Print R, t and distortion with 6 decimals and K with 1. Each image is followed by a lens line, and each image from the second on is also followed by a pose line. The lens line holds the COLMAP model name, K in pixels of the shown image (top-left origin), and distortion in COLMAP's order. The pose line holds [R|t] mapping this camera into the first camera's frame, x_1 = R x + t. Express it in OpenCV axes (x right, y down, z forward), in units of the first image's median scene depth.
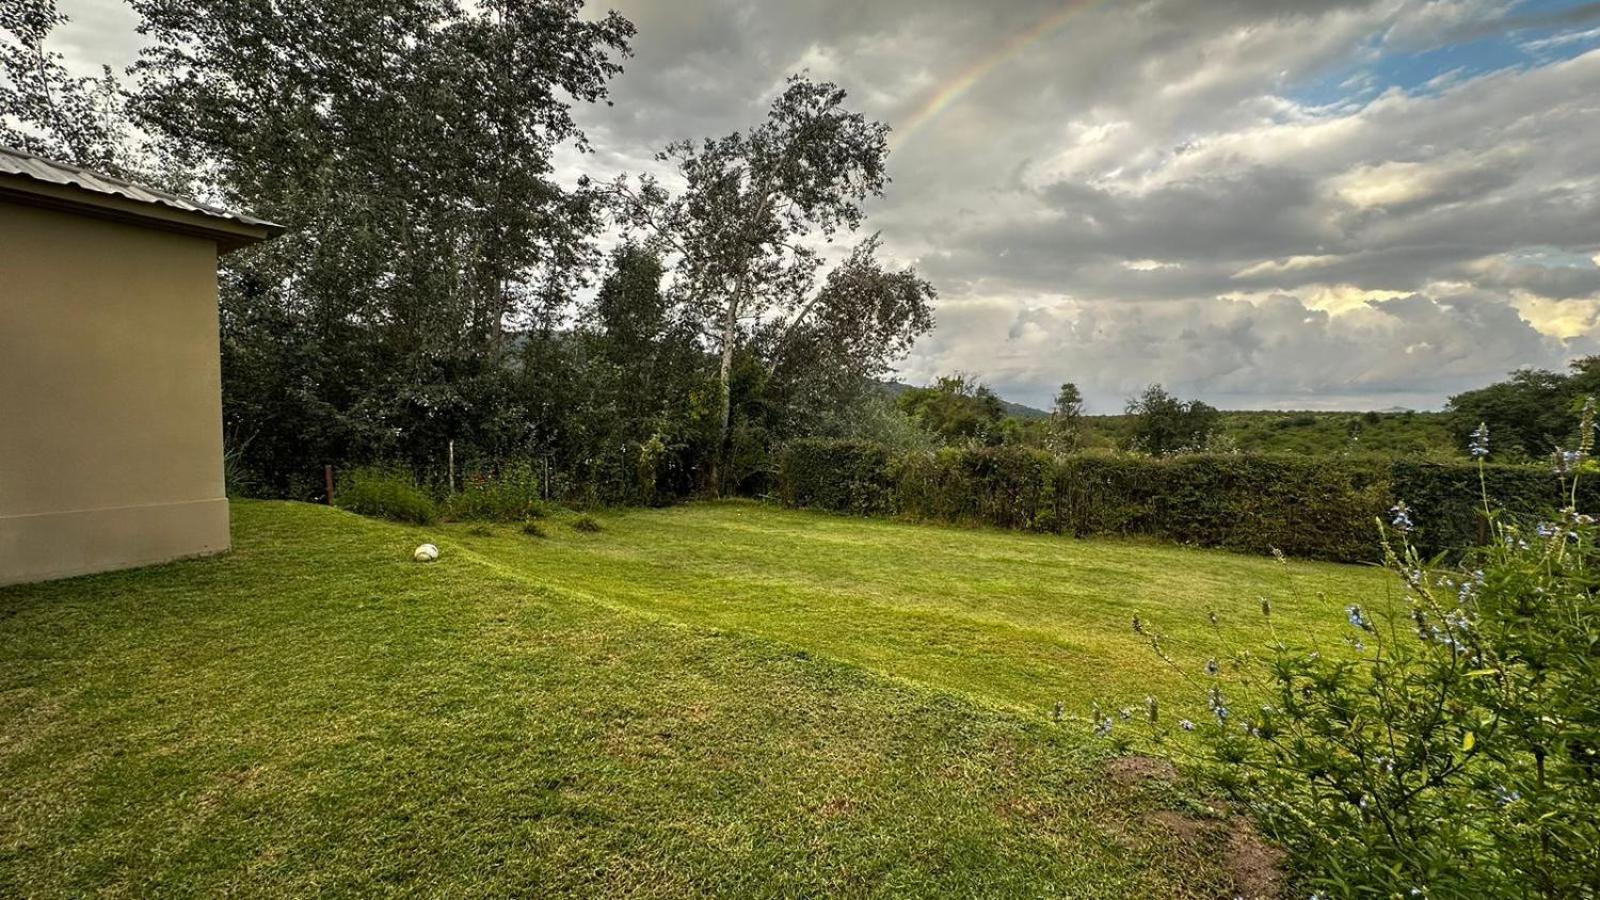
lens RADIAL K [[645.7, 0, 797.7], [0, 645.7, 437.5], [0, 0, 1]] dist [0.000075, -0.000069]
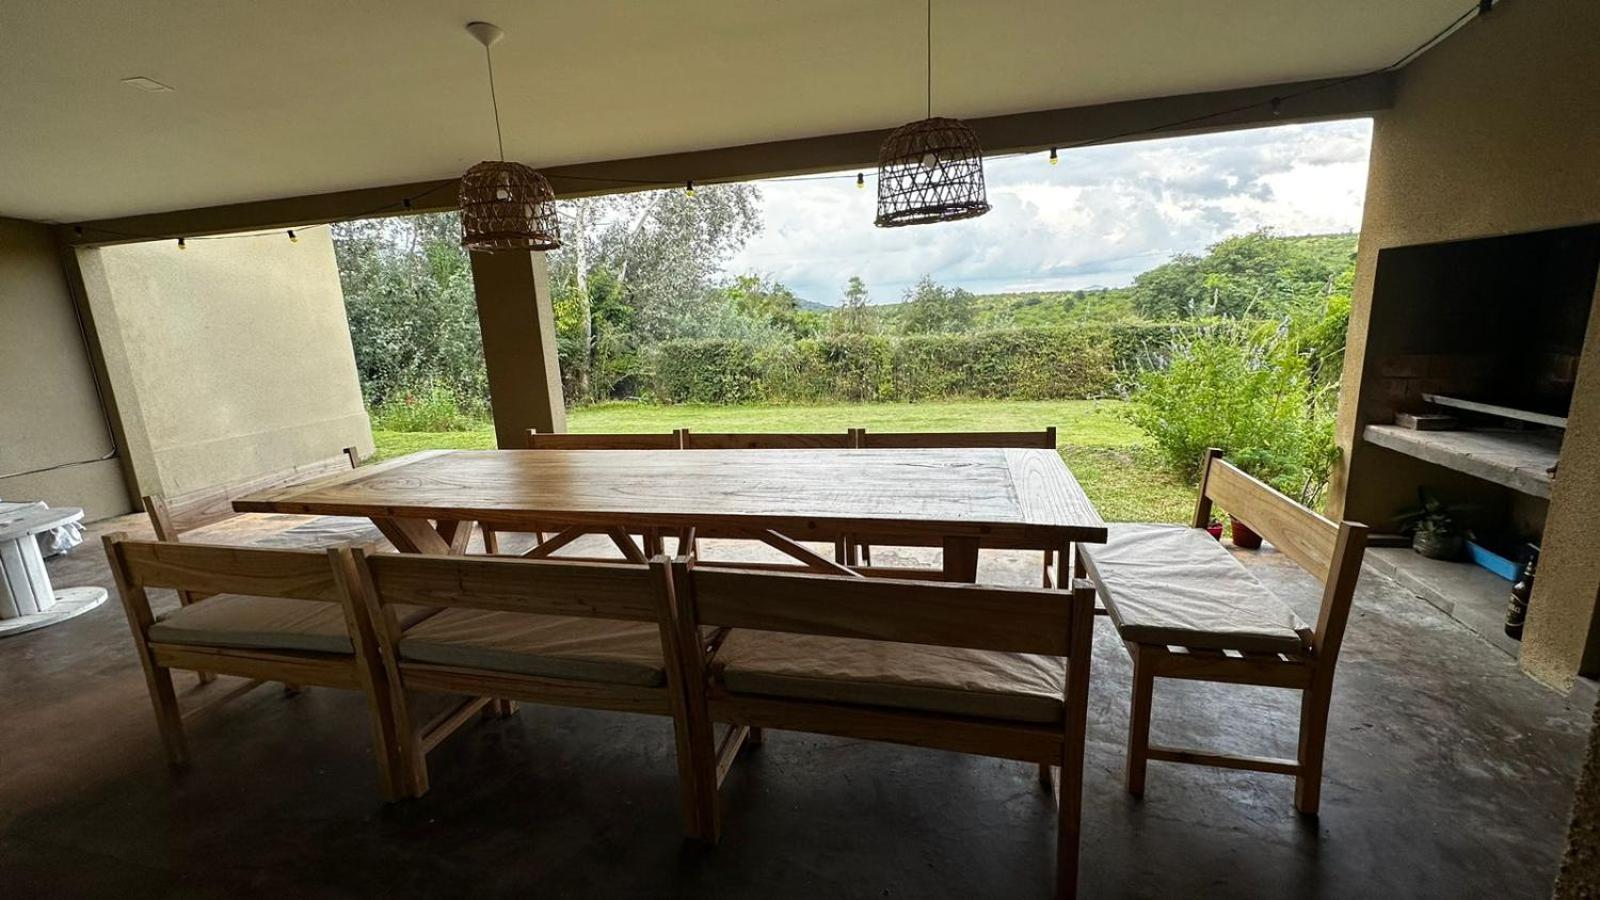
lens RADIAL K [[643.2, 0, 800.0], [0, 643.2, 450.0], [0, 0, 1]] dist [-0.002457, -0.000270]
pose [[0.944647, -0.122032, 0.304549, -0.129490], [0.068299, 0.981061, 0.181259, 0.000400], [-0.320901, -0.150426, 0.935091, -0.100322]]
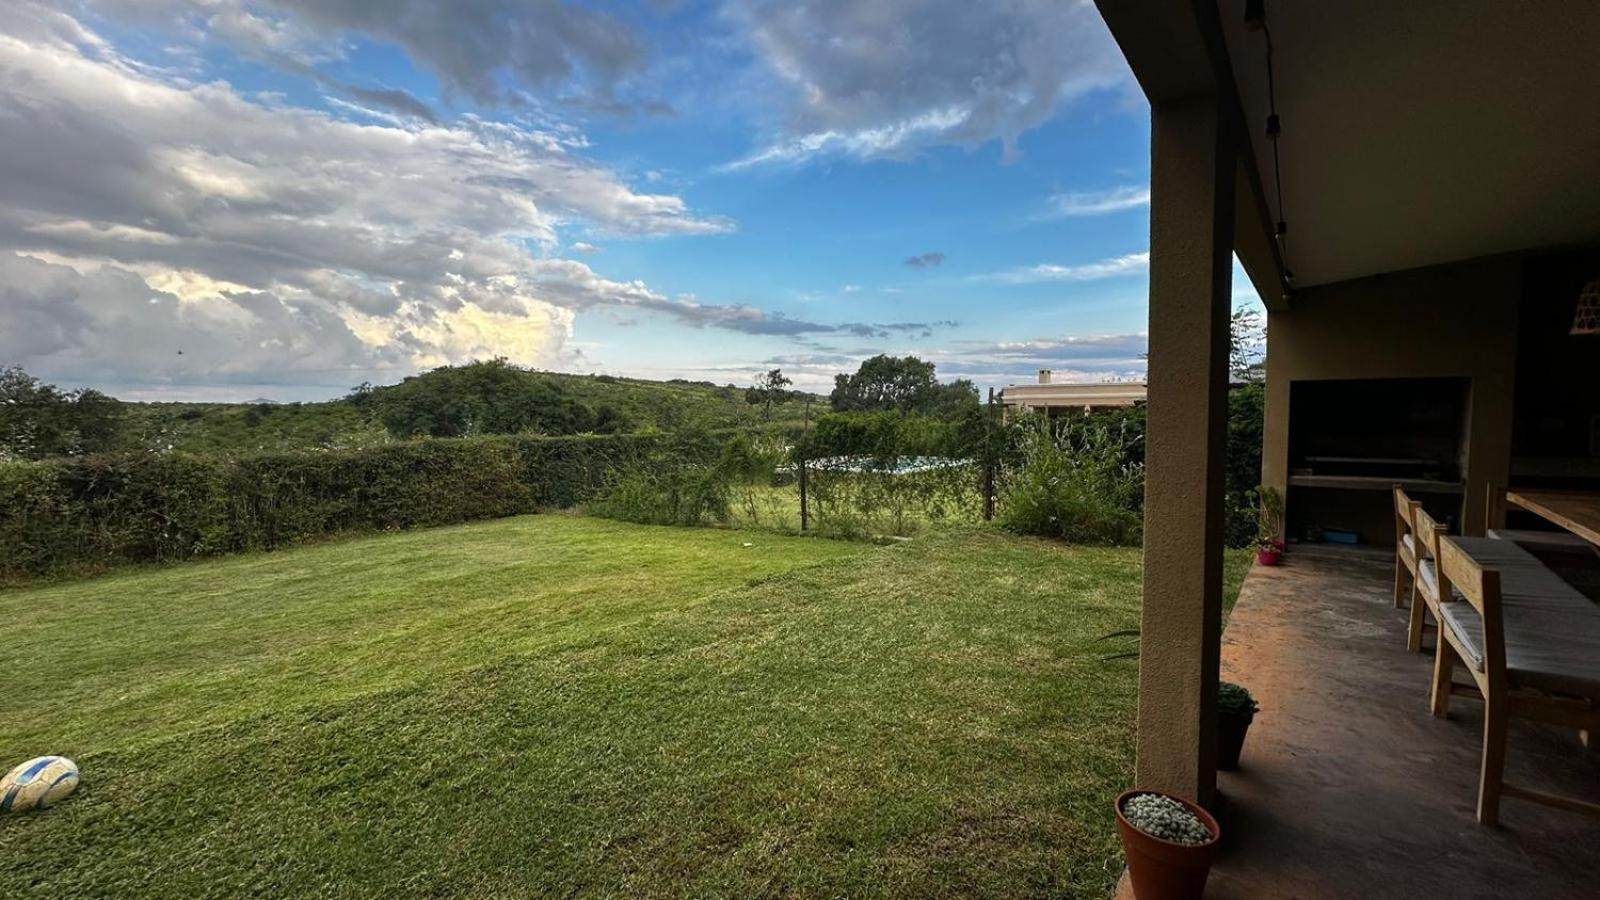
lens RADIAL K [[643.2, 0, 800.0], [0, 643.2, 450.0], [0, 0, 1]] dist [-0.002457, -0.000270]
pose [[0.121109, -0.072484, 0.989989, -0.236540], [0.039926, 0.996879, 0.068104, -0.006040], [-0.991836, 0.031278, 0.123625, 0.138028]]
